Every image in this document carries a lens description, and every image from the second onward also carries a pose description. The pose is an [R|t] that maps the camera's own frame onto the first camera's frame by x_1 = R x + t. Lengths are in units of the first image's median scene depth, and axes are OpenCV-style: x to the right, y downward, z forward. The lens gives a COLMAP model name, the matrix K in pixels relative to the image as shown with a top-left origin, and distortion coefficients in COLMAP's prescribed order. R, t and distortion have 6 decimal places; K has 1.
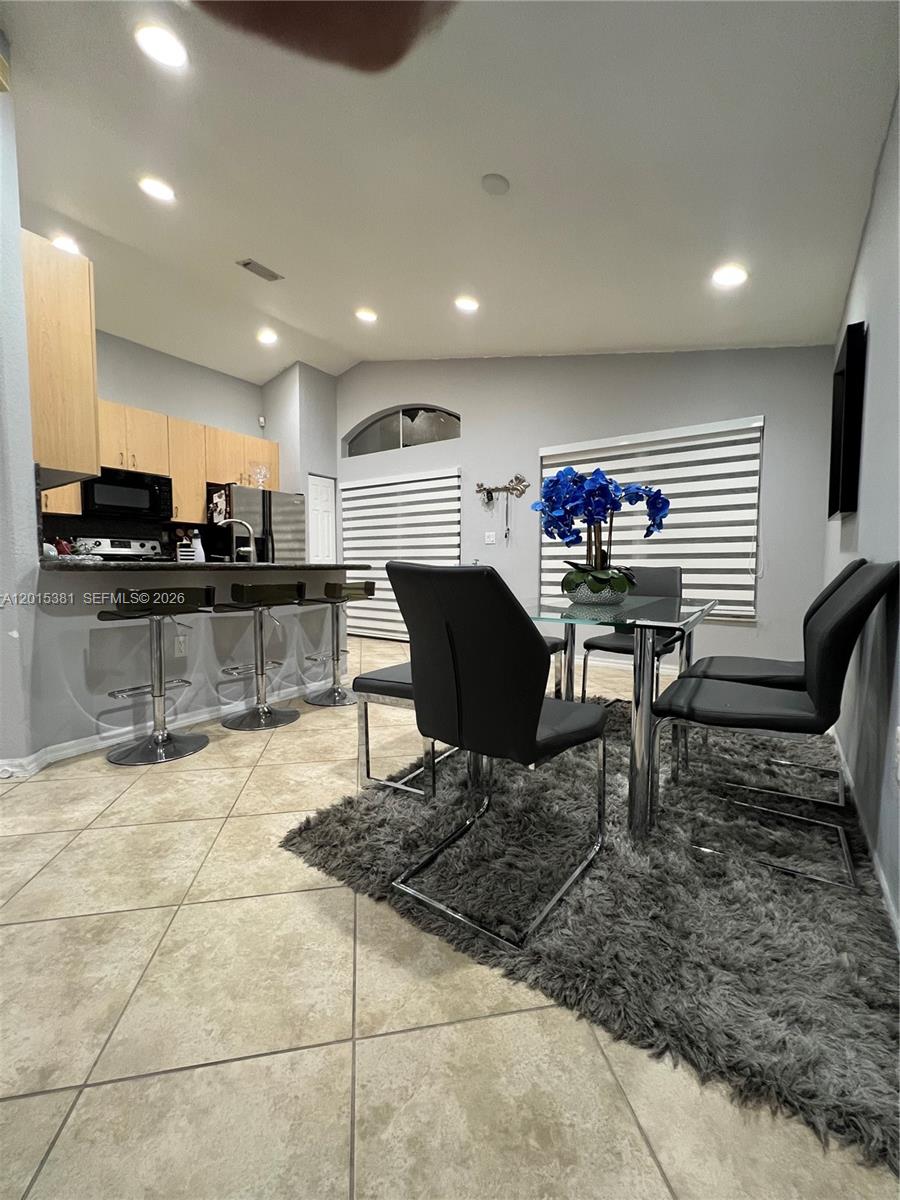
lens RADIAL K [[480.5, 0, 455.3], [0, 480.5, 598.2], [0, 0, 1]] dist [-0.002168, -0.000428]
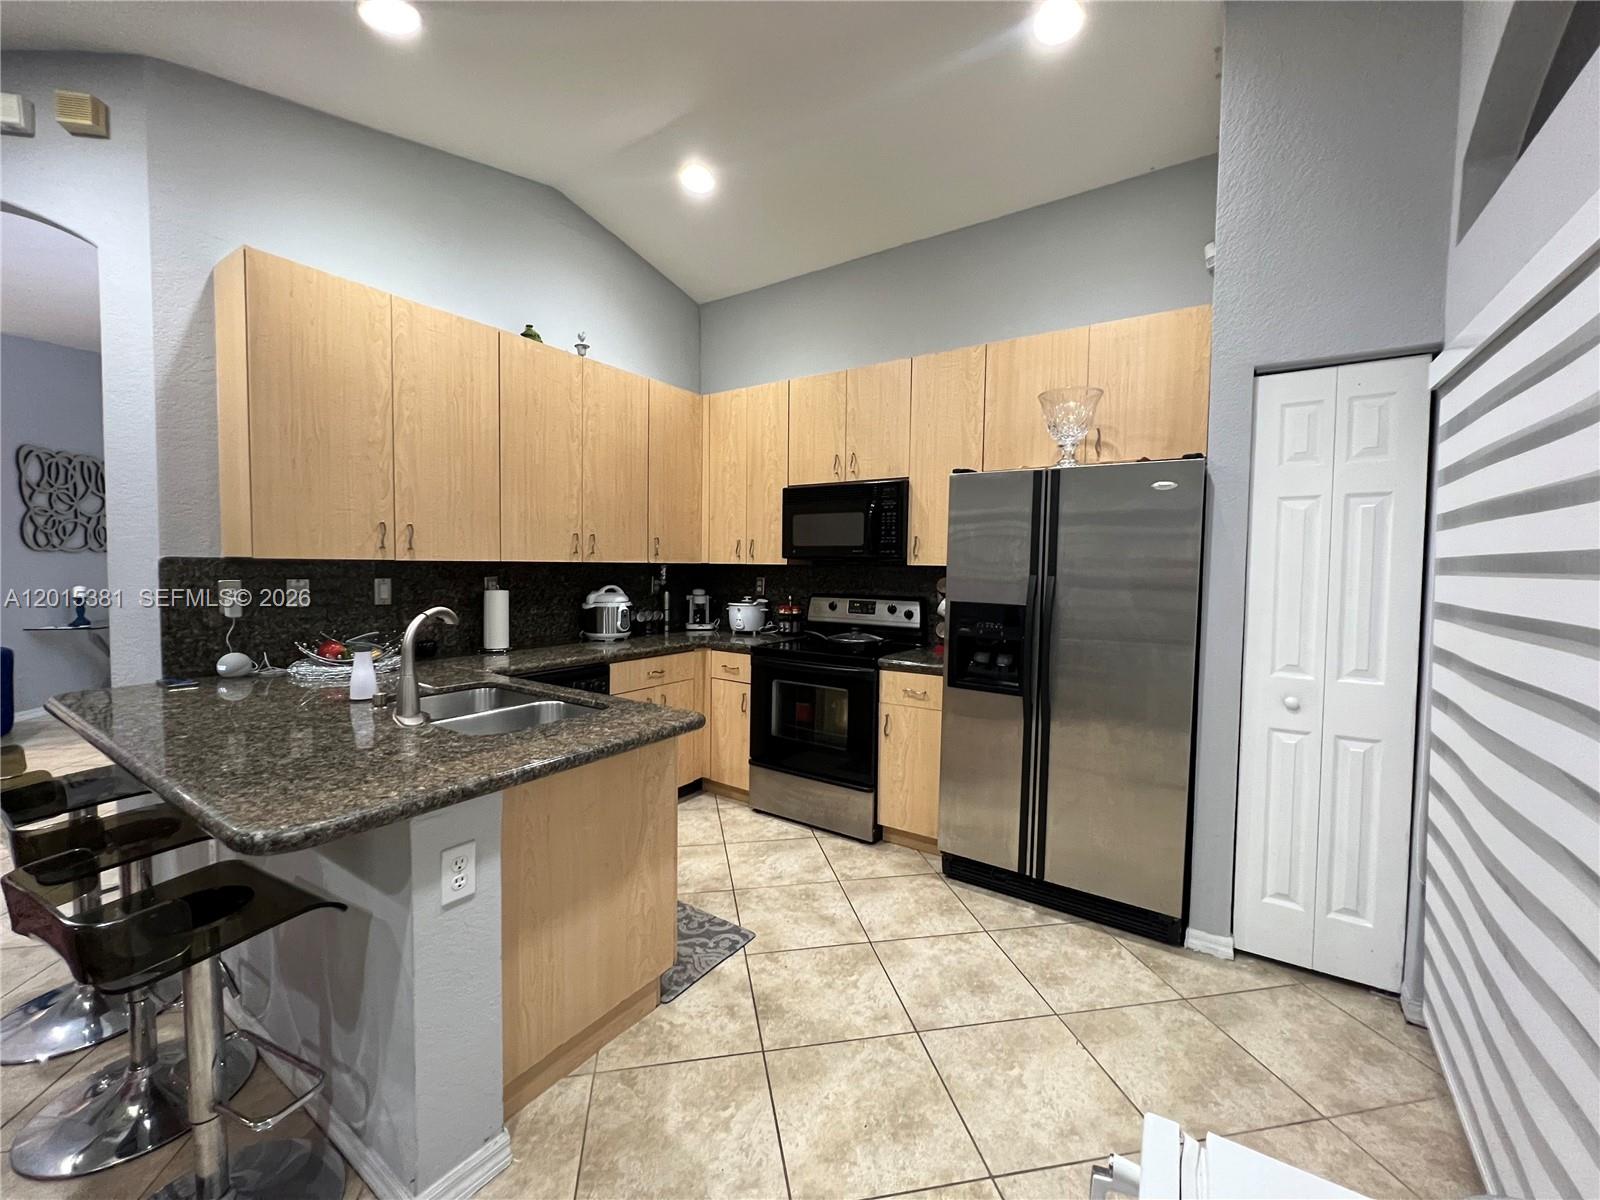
lens RADIAL K [[640.7, 0, 797.3], [0, 640.7, 593.0], [0, 0, 1]] dist [-0.002168, -0.000428]
pose [[0.003421, 0.041101, -0.999149, 0.084668], [-0.076373, 0.996248, 0.040720, -0.154583], [0.997073, 0.076168, 0.006547, 0.909487]]
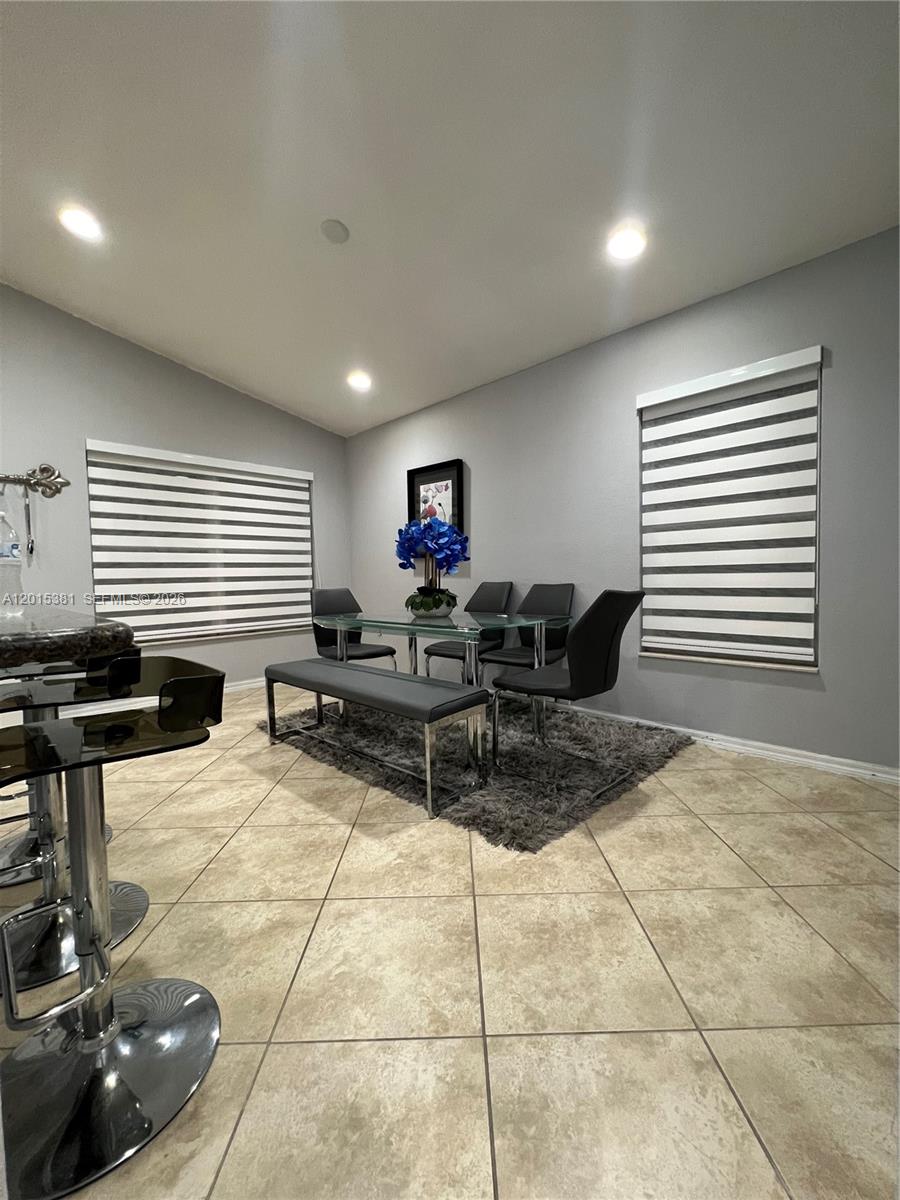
lens RADIAL K [[480.5, 0, 455.3], [0, 480.5, 598.2], [0, 0, 1]] dist [-0.002168, -0.000428]
pose [[0.183475, -0.050362, 0.981733, -0.460946], [0.083382, 0.995885, 0.035505, -0.037253], [-0.979482, 0.075345, 0.186920, 0.296320]]
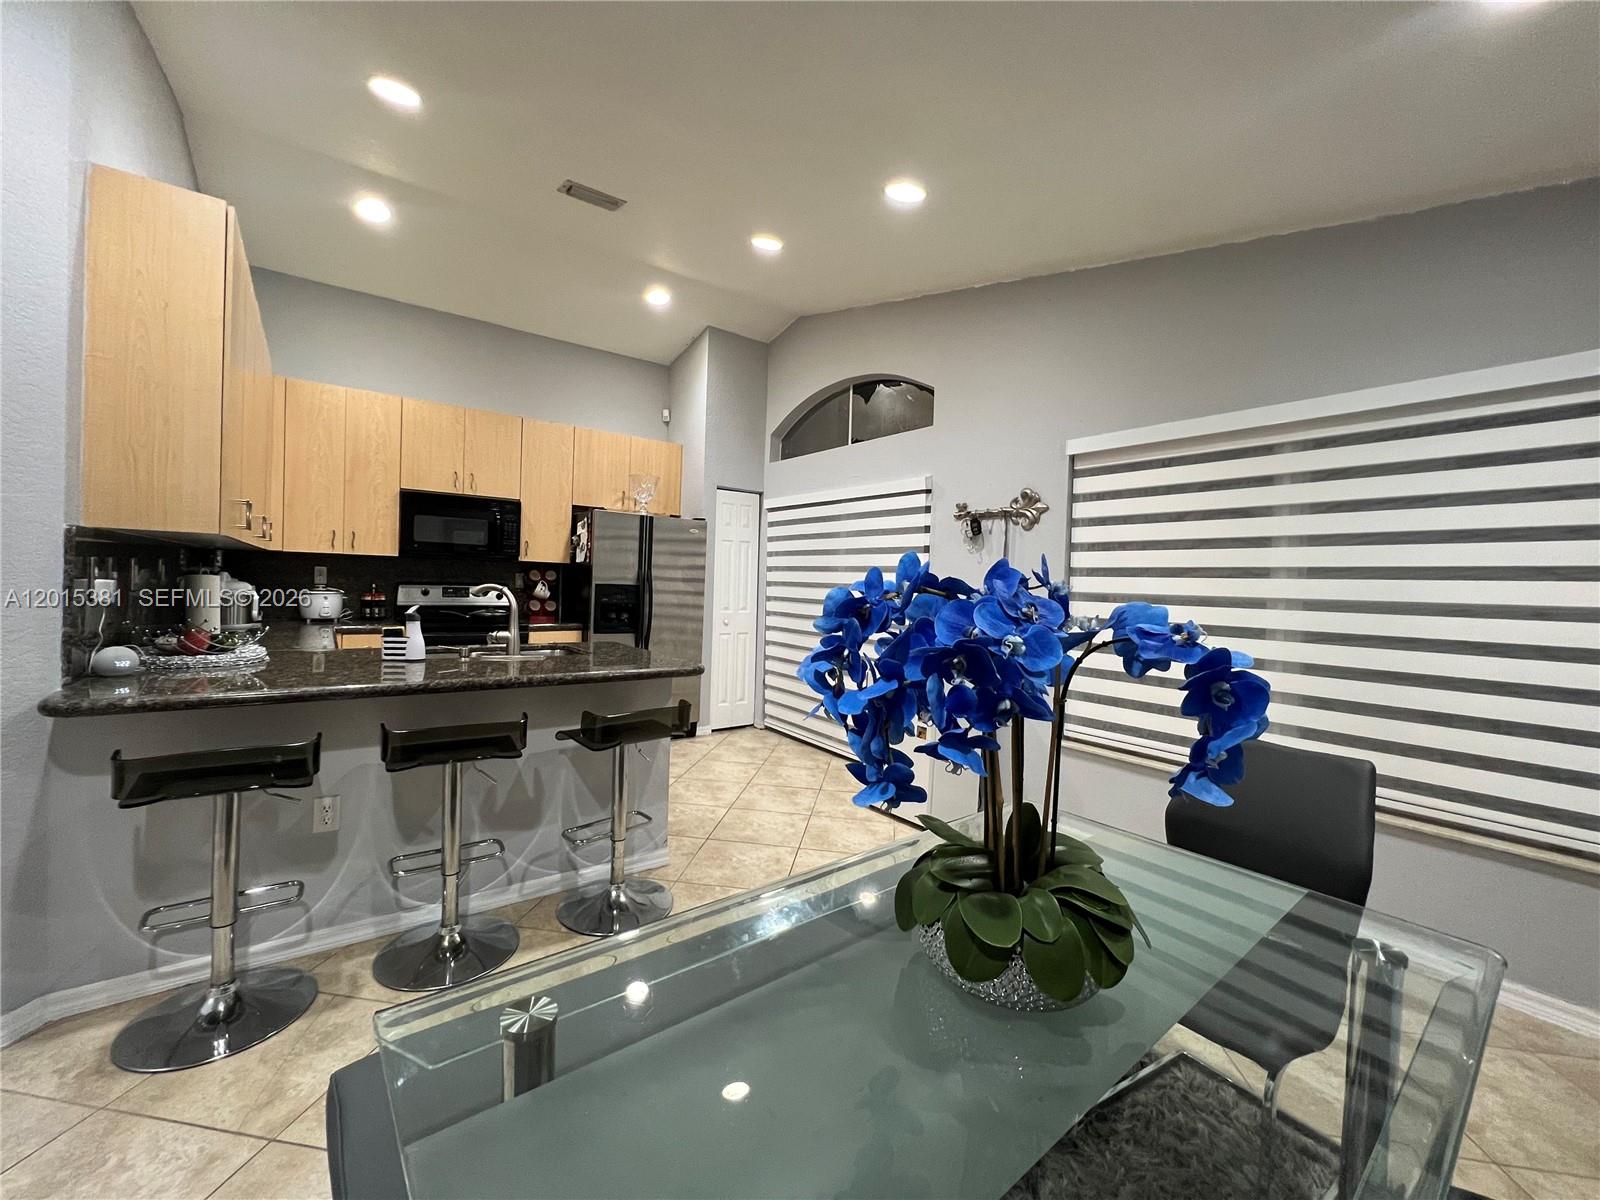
lens RADIAL K [[640.7, 0, 797.3], [0, 640.7, 593.0], [0, 0, 1]] dist [-0.002168, -0.000428]
pose [[0.943452, 0.034021, -0.329759, 0.128005], [-0.051958, 0.997602, -0.045732, -0.092695], [0.327412, 0.060279, 0.942957, 0.237121]]
